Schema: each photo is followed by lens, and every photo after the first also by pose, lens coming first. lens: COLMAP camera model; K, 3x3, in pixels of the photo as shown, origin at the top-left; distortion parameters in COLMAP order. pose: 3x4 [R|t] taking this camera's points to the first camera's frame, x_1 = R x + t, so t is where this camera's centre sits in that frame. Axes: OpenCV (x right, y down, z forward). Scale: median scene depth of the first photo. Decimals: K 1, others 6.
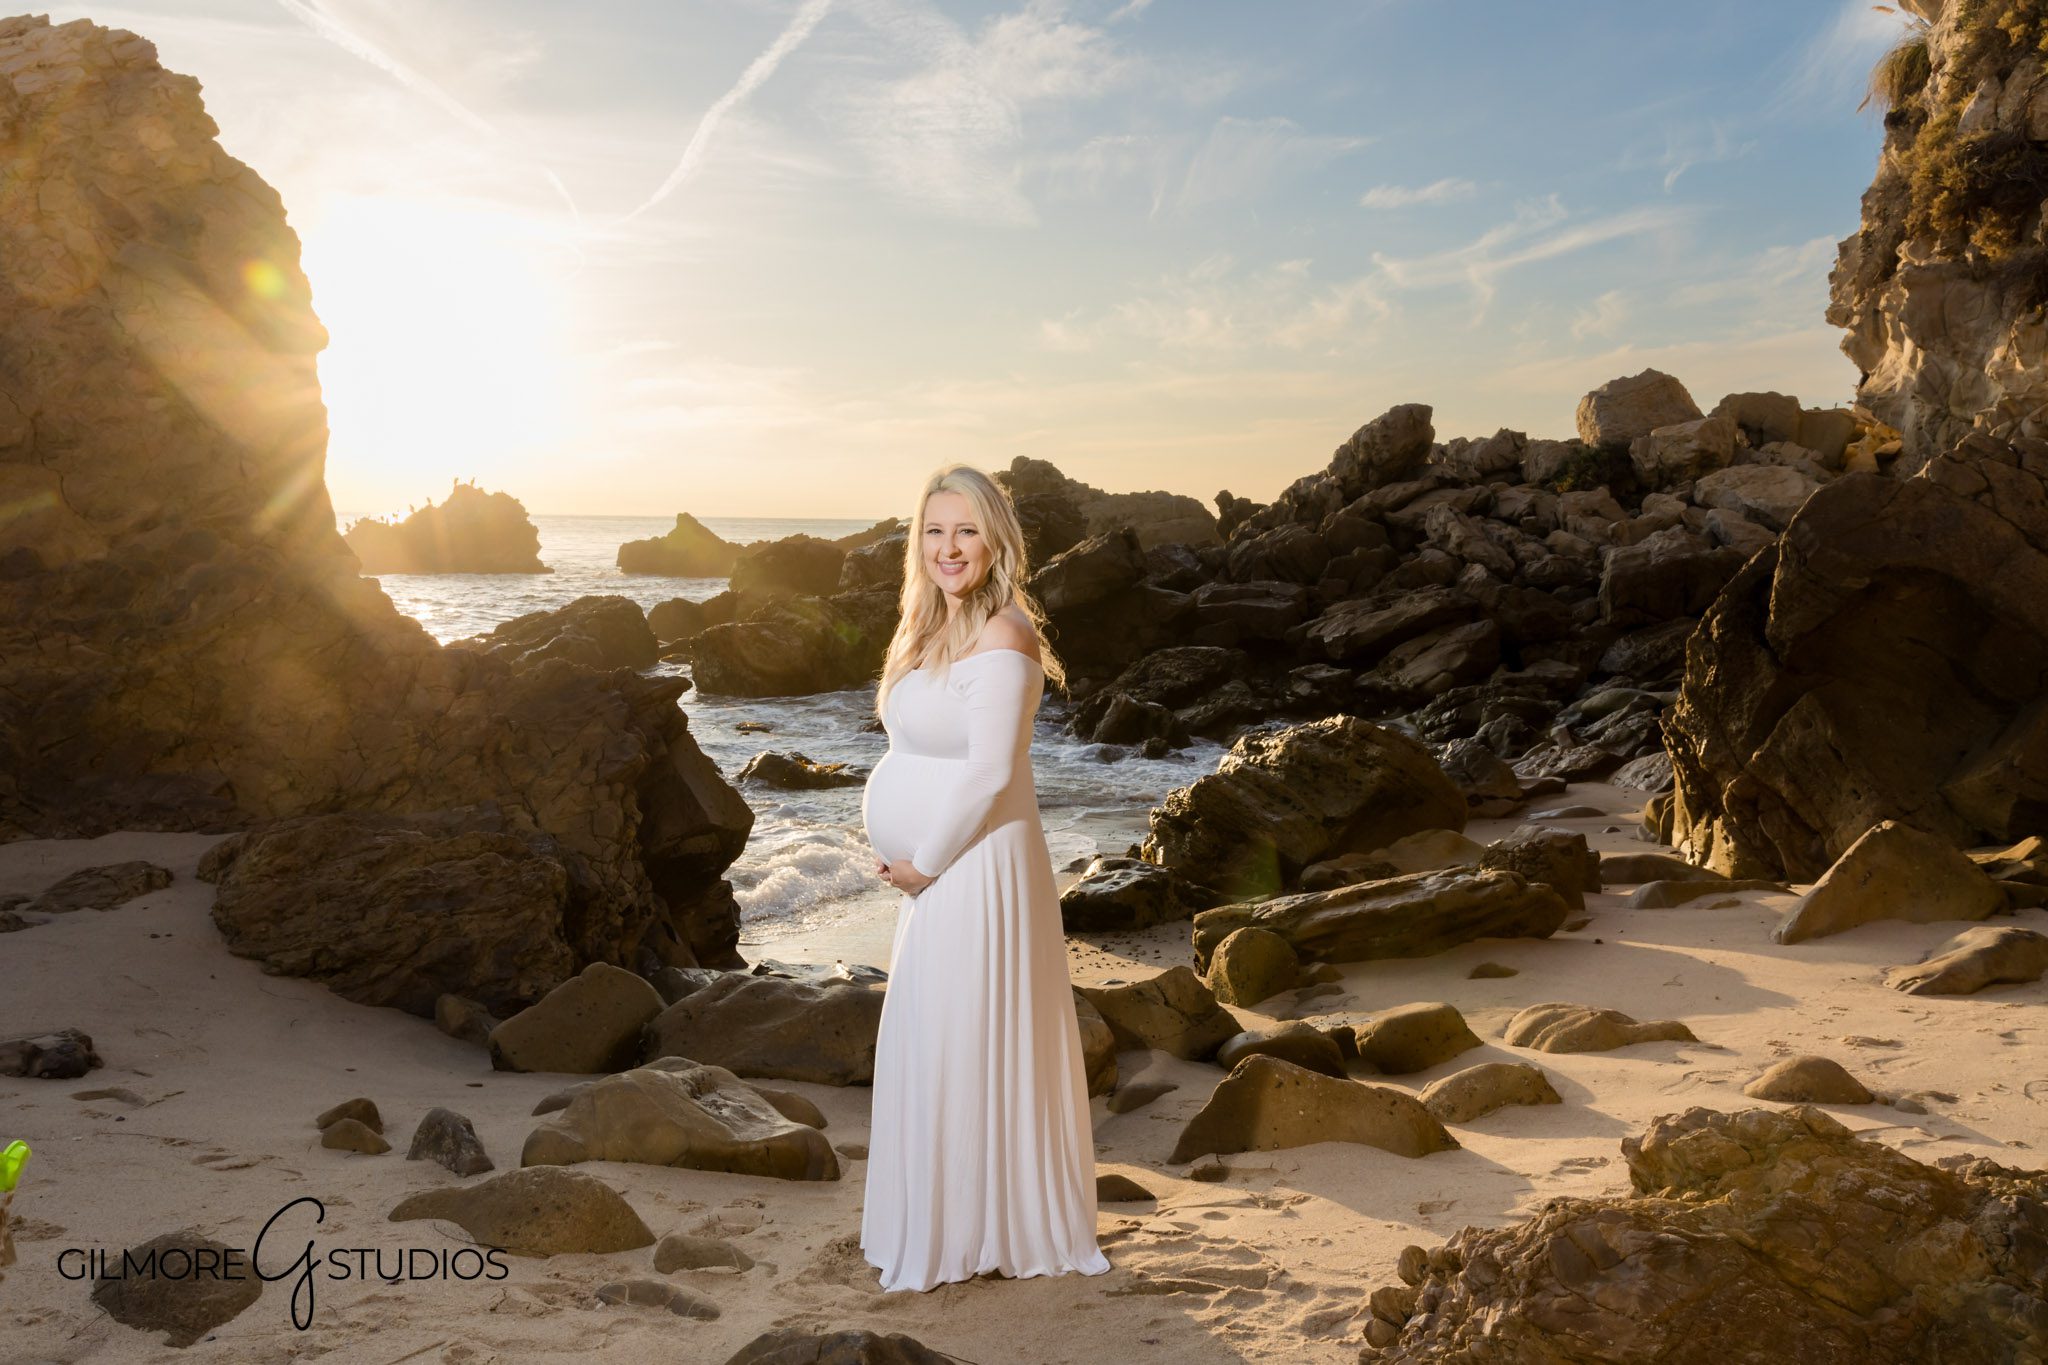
lens RADIAL K [[1569.8, 0, 949.3], [0, 1569.8, 702.9], [0, 0, 1]] dist [-0.000269, -0.002050]
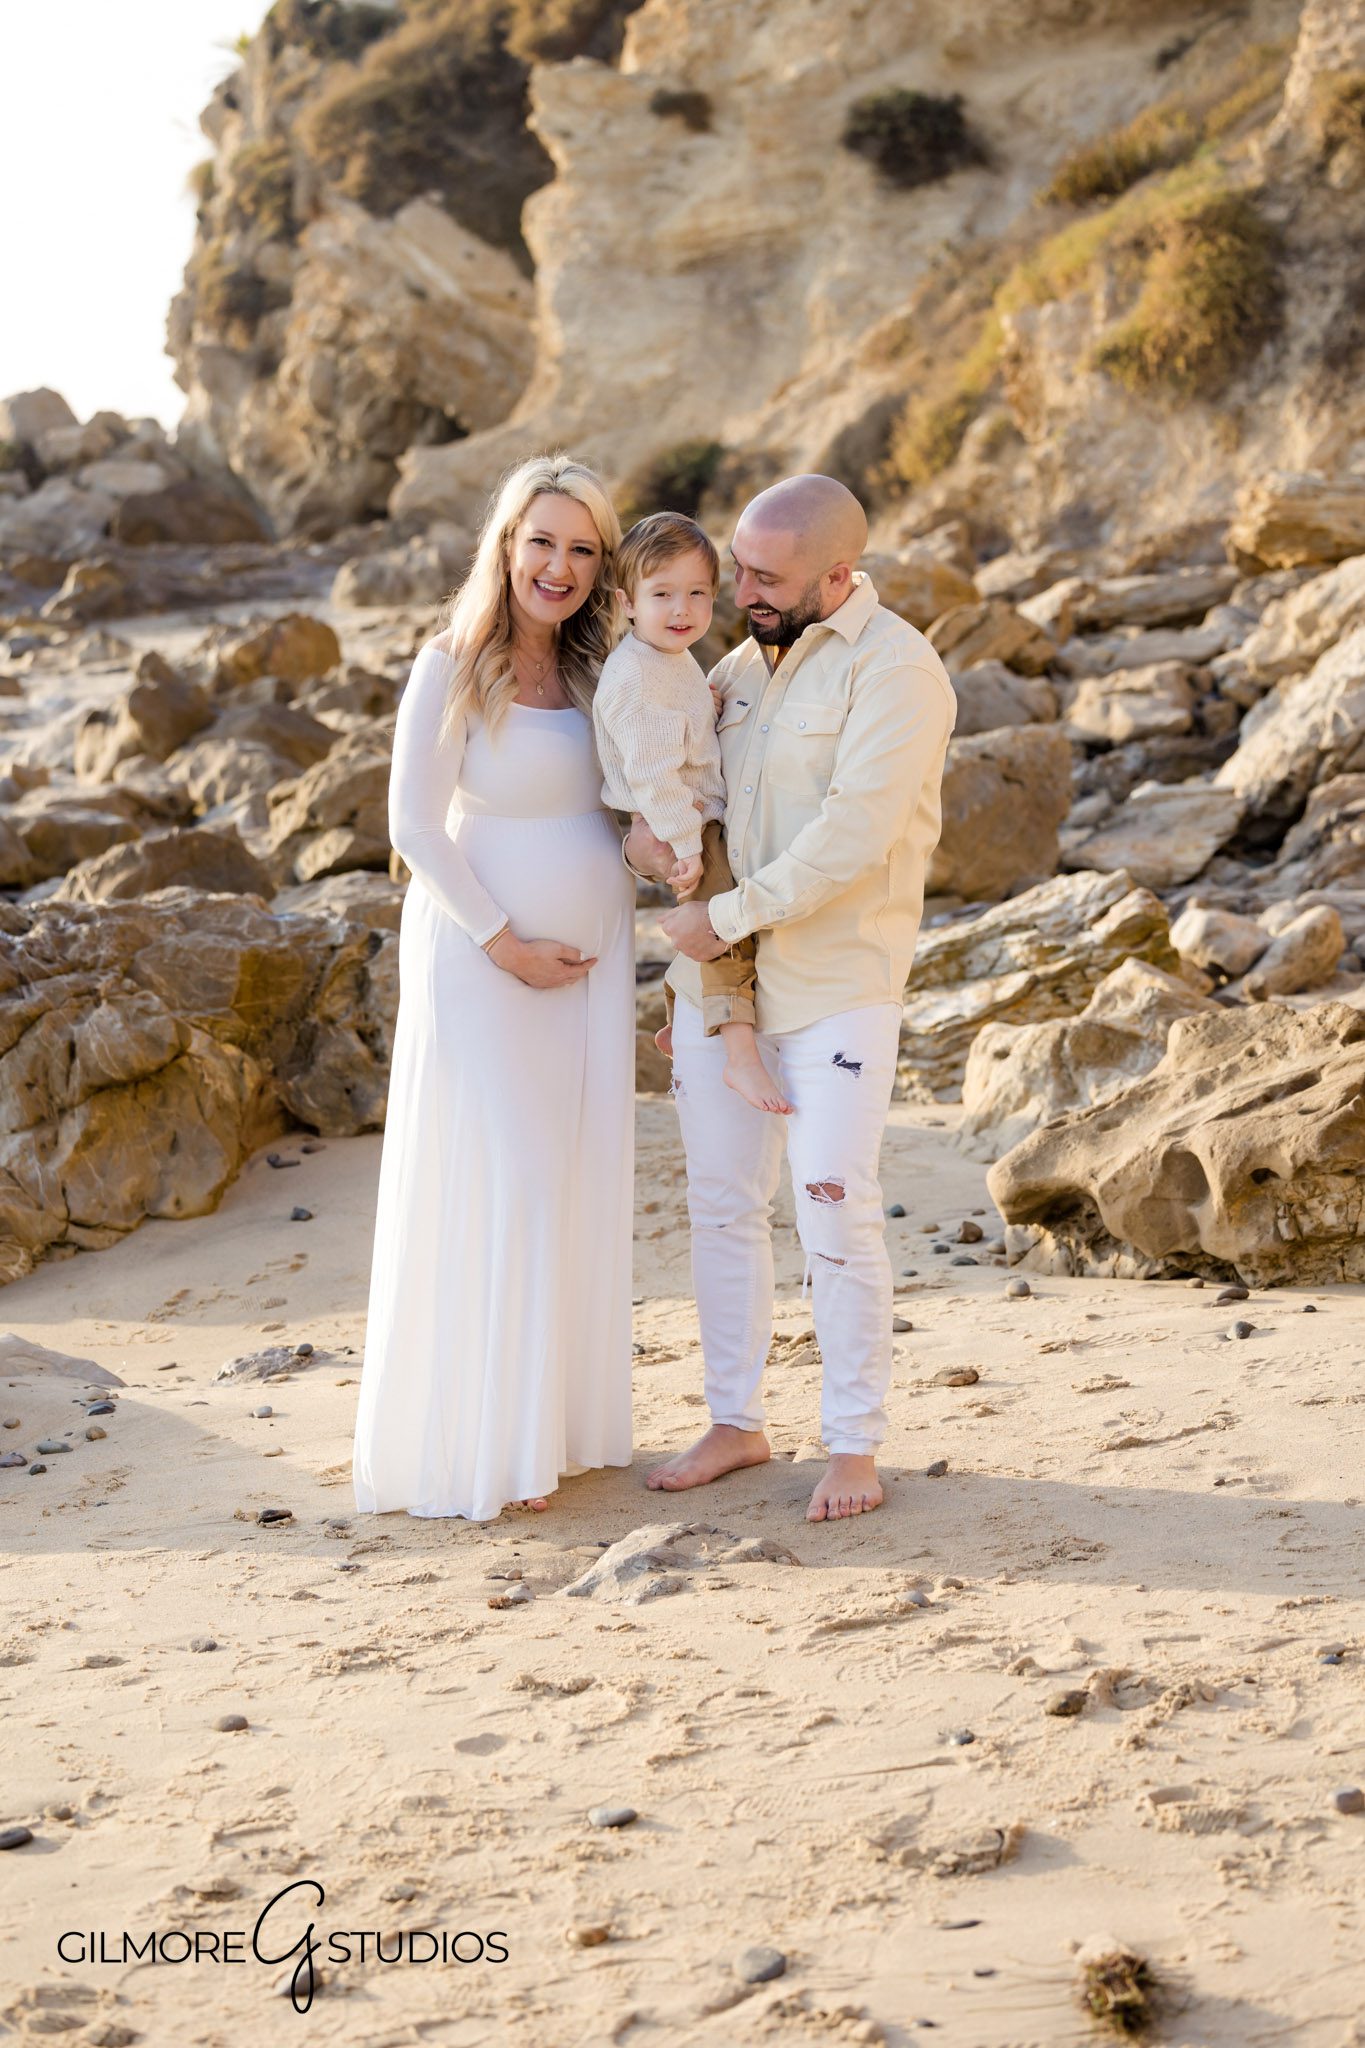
lens RADIAL K [[4068.0, 0, 677.3], [0, 4068.0, 1022.8], [0, 0, 1]] dist [0.027621, -0.117462]
pose [[0.826630, -0.039297, 0.561371, -2.908392], [0.027034, 0.999180, 0.030135, 0.651532], [-0.562095, -0.009734, 0.827015, -5.883975]]
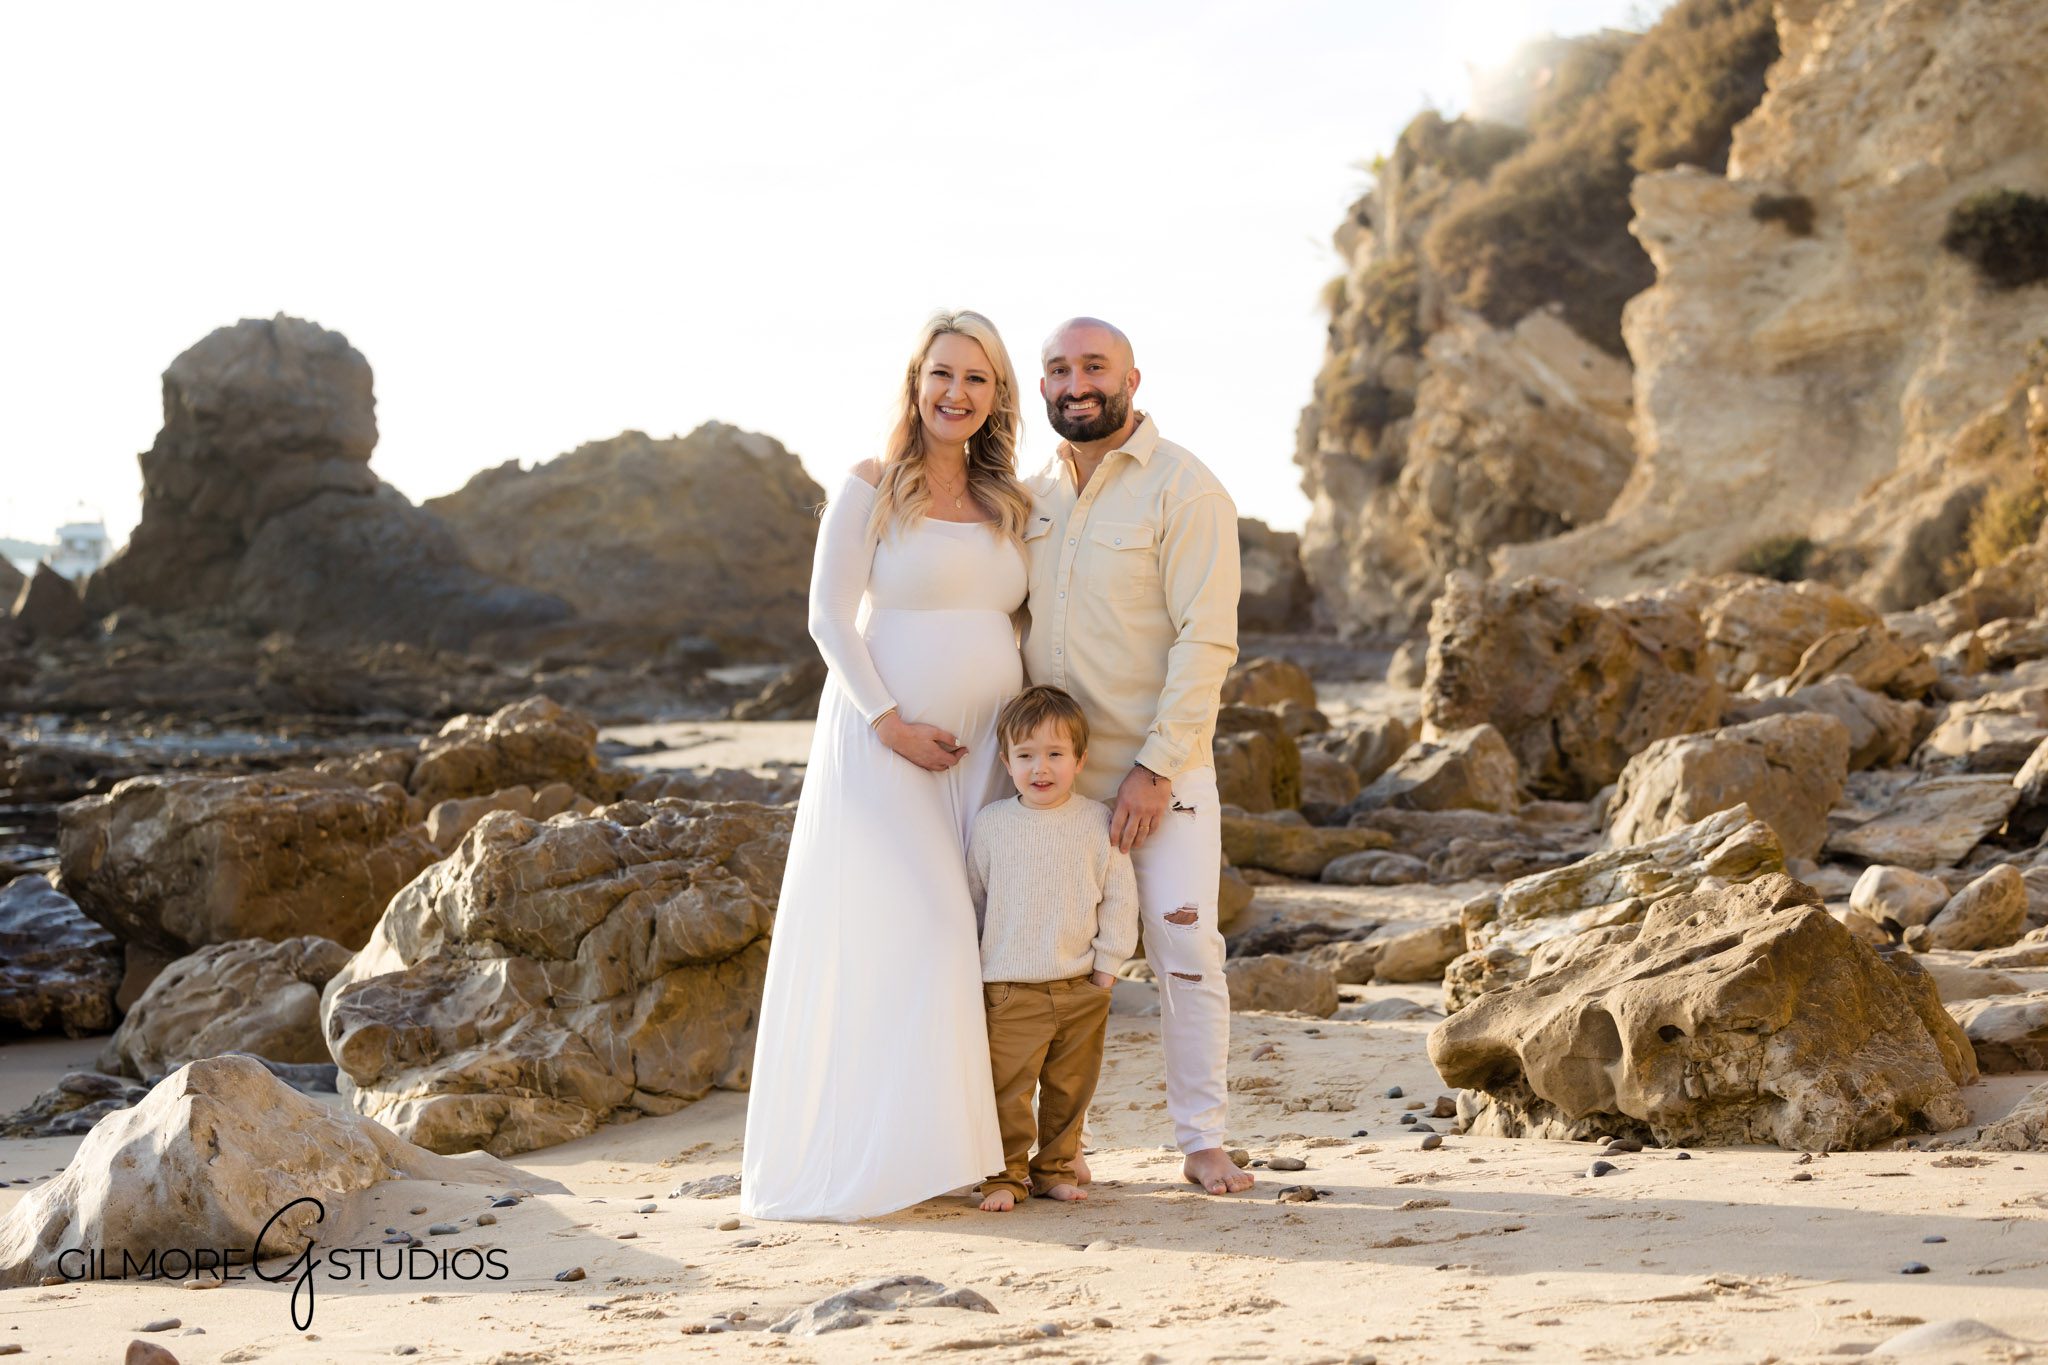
lens RADIAL K [[4068.0, 0, 1028.8], [0, 4068.0, 678.8], [0, 0, 1]] dist [0.027621, -0.117462]
pose [[0.922166, 0.036466, 0.385071, -2.803047], [-0.003153, 0.996222, -0.086790, 0.704235], [-0.386781, 0.078820, 0.918797, -5.972253]]
